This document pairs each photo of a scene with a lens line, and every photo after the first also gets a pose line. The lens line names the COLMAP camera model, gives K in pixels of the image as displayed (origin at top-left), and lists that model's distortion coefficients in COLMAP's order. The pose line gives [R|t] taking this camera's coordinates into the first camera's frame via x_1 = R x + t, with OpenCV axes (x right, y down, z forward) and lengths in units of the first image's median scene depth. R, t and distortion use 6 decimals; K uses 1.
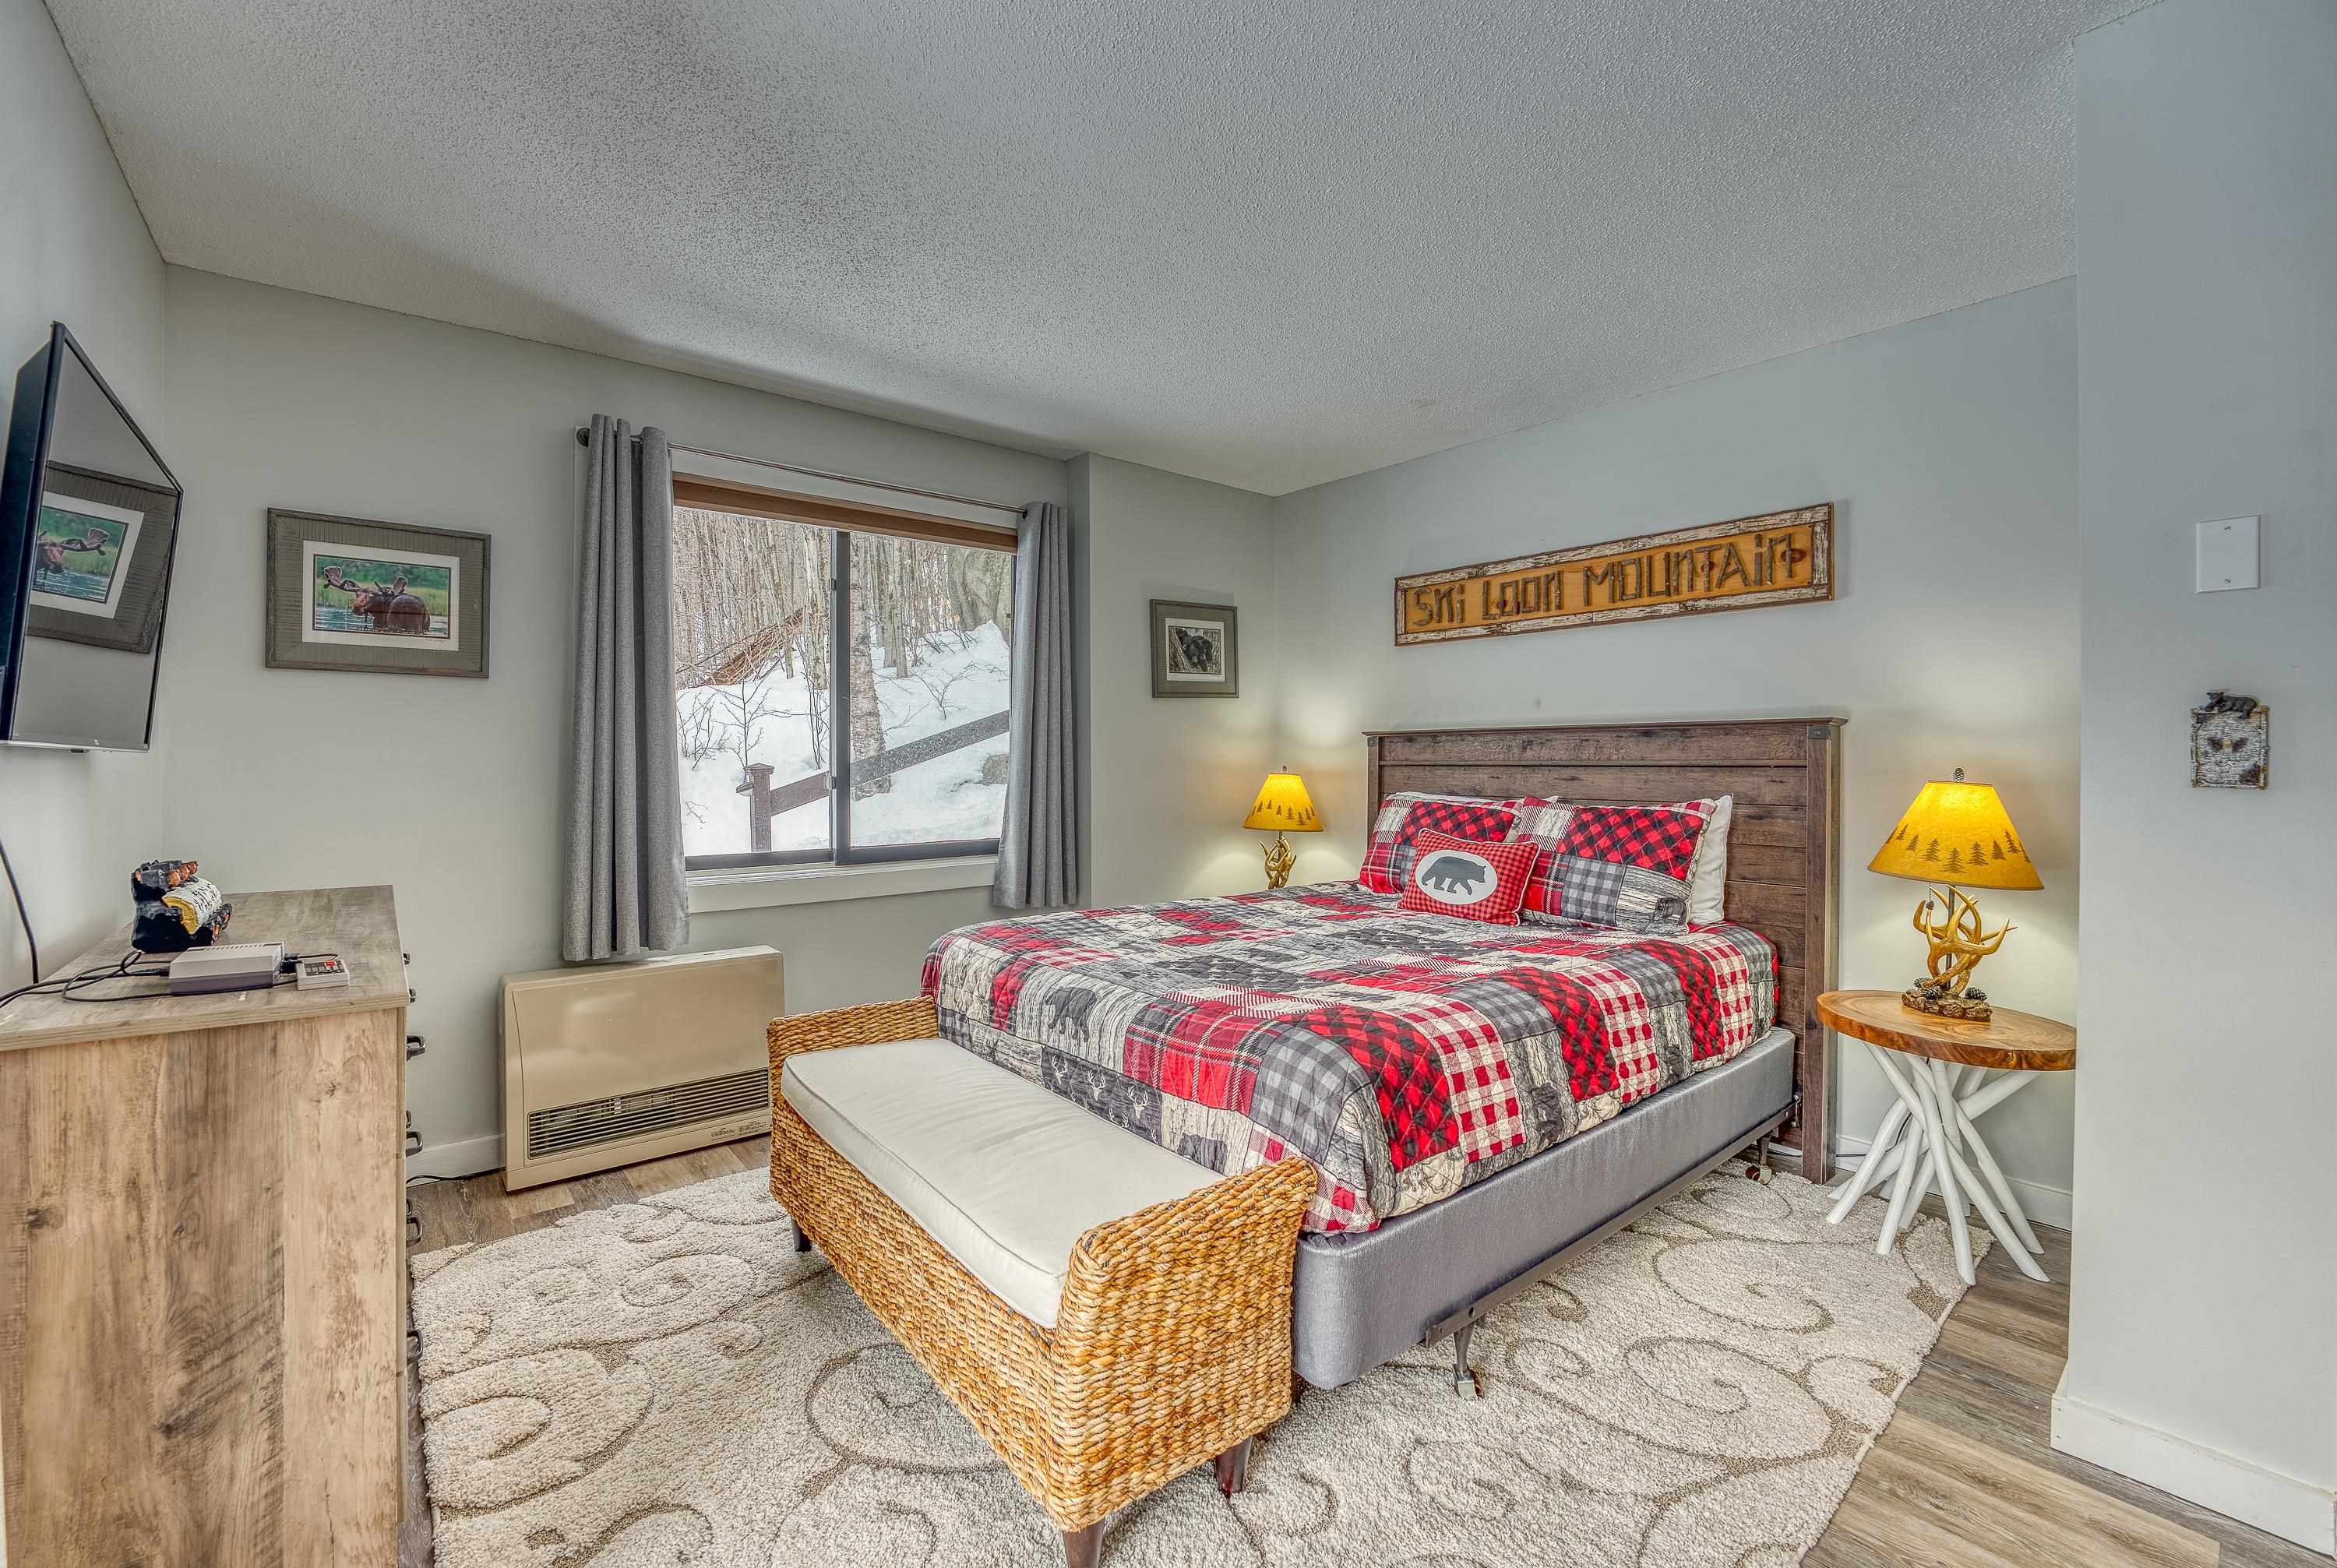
lens RADIAL K [[961.9, 0, 1163.2], [0, 961.9, 749.3], [0, 0, 1]] dist [-0.023497, 0.000072]
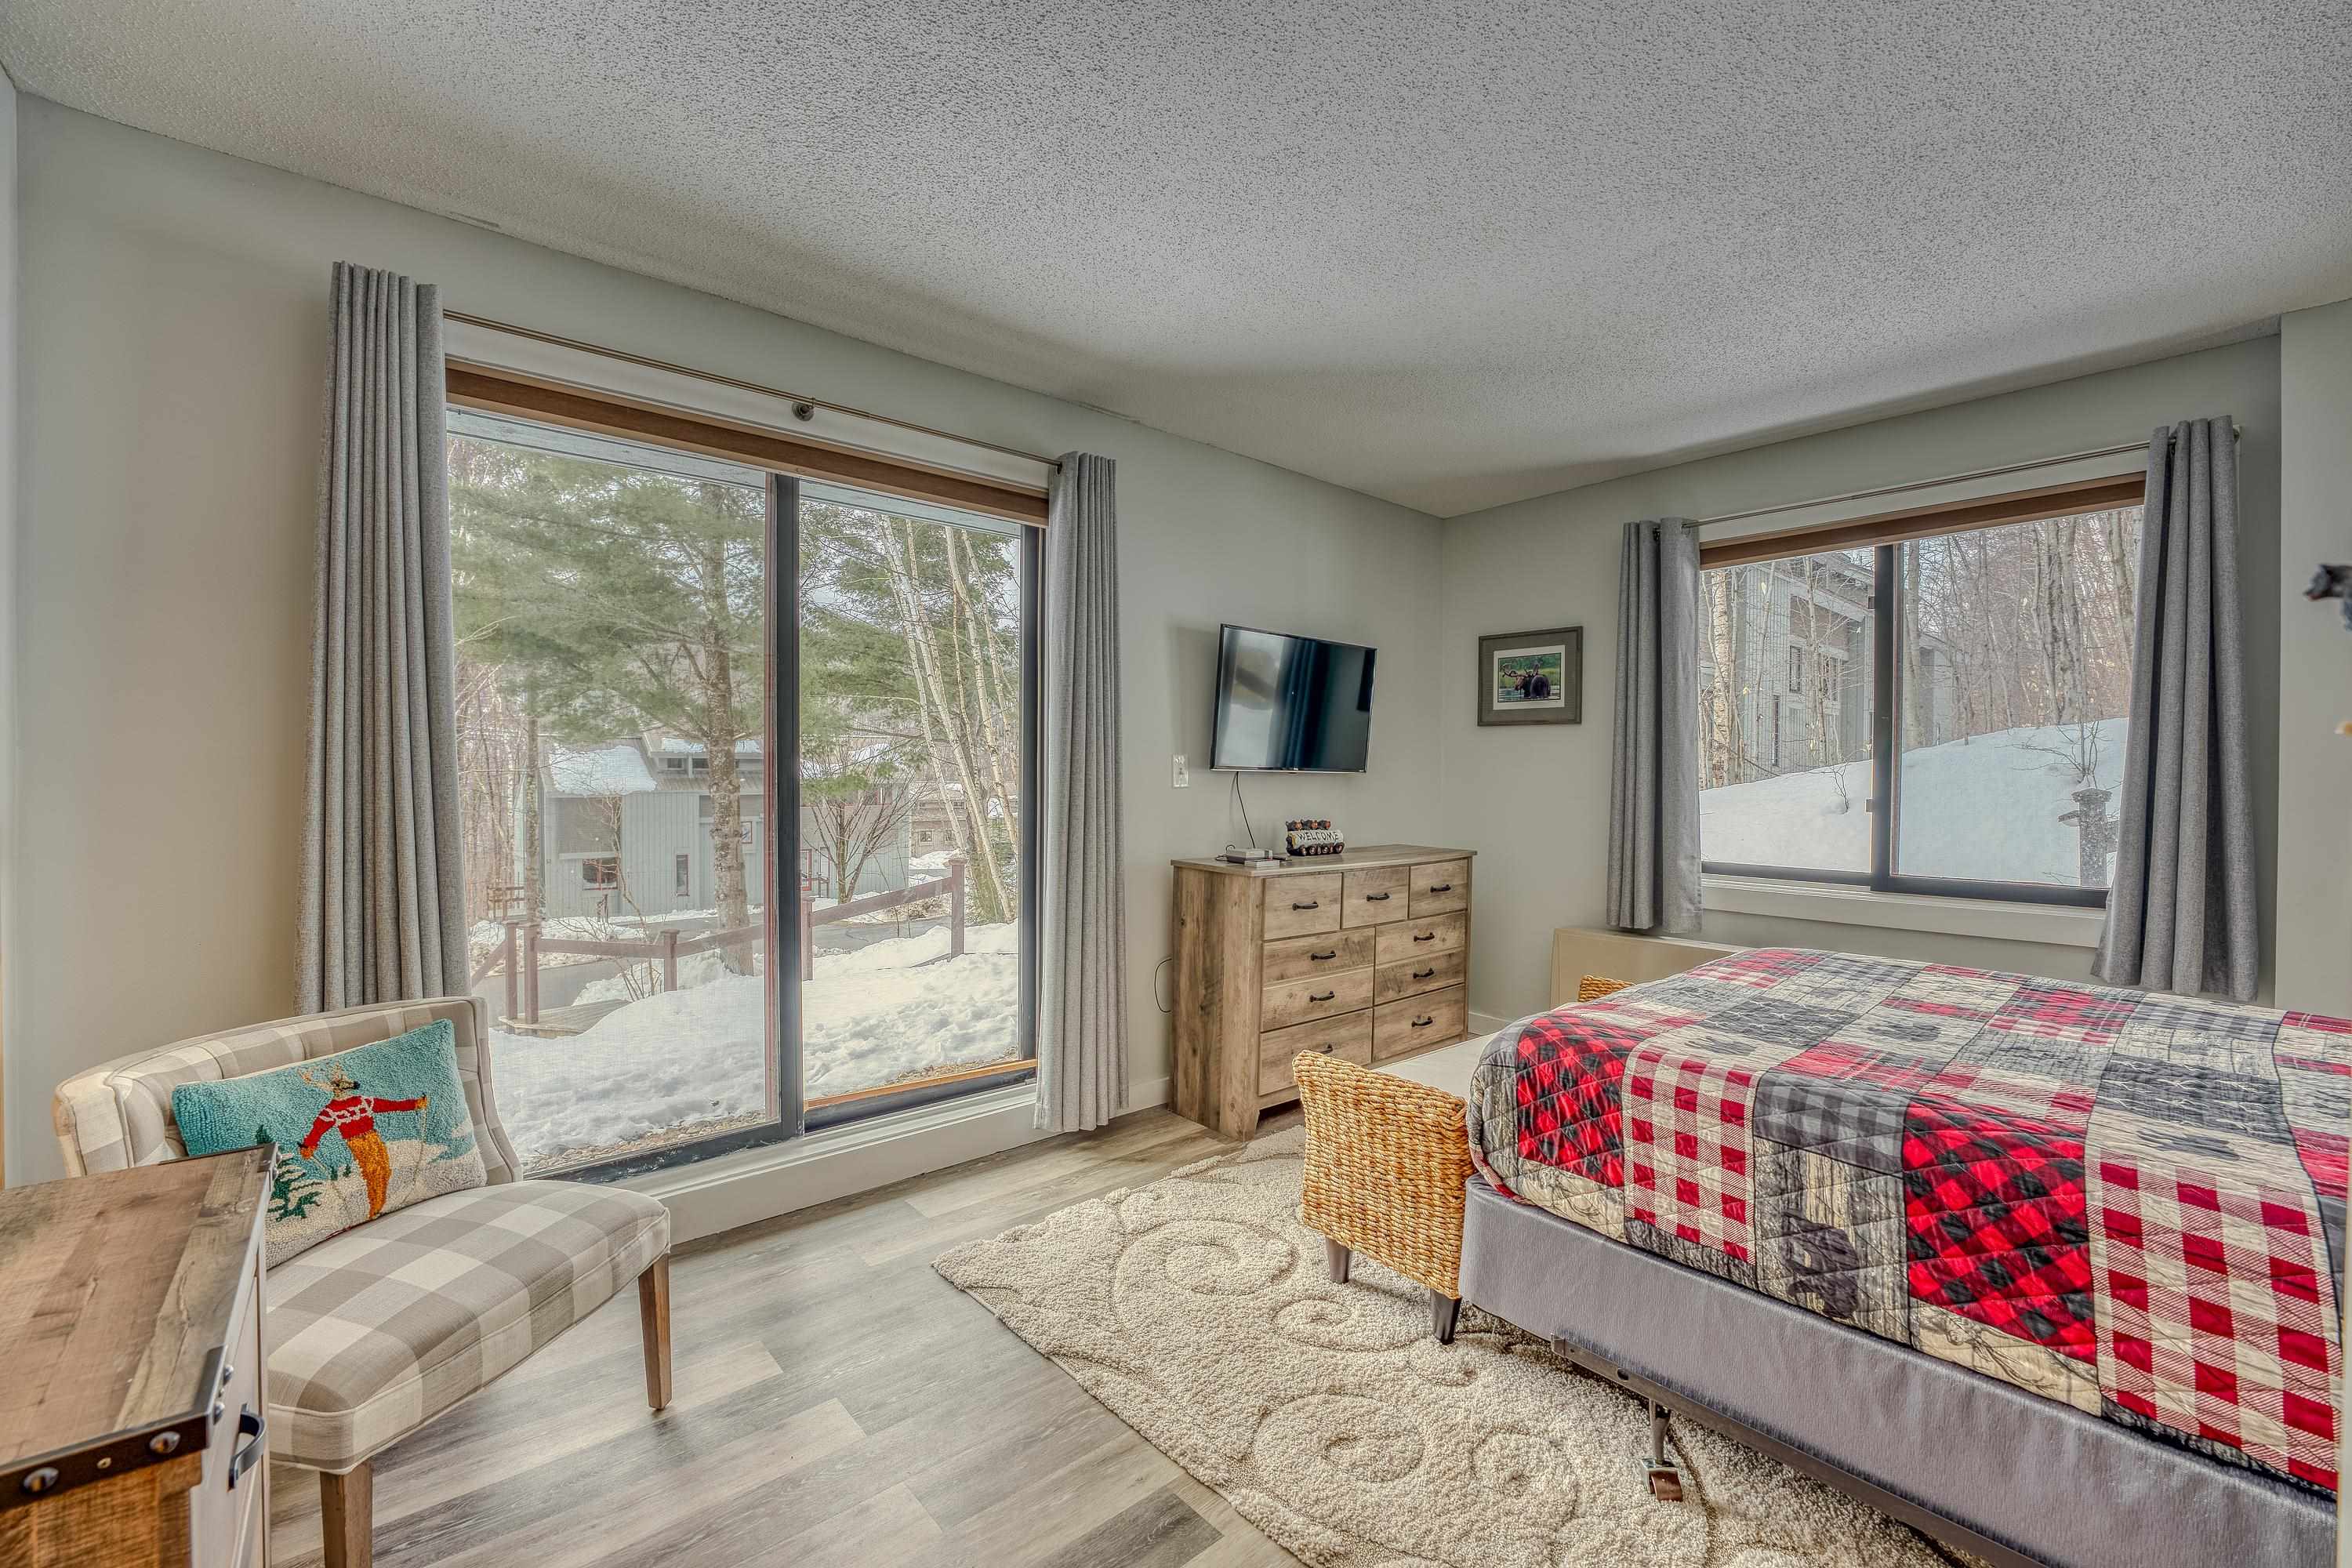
lens RADIAL K [[961.5, 0, 1176.0], [0, 961.5, 784.0], [0, 0, 1]] dist [-0.022525, 0.000433]
pose [[0.032383, 0.009868, -0.999427, 0.843227], [-0.002020, 0.999950, 0.009808, 0.005851], [0.999474, 0.001701, 0.032401, 0.367383]]
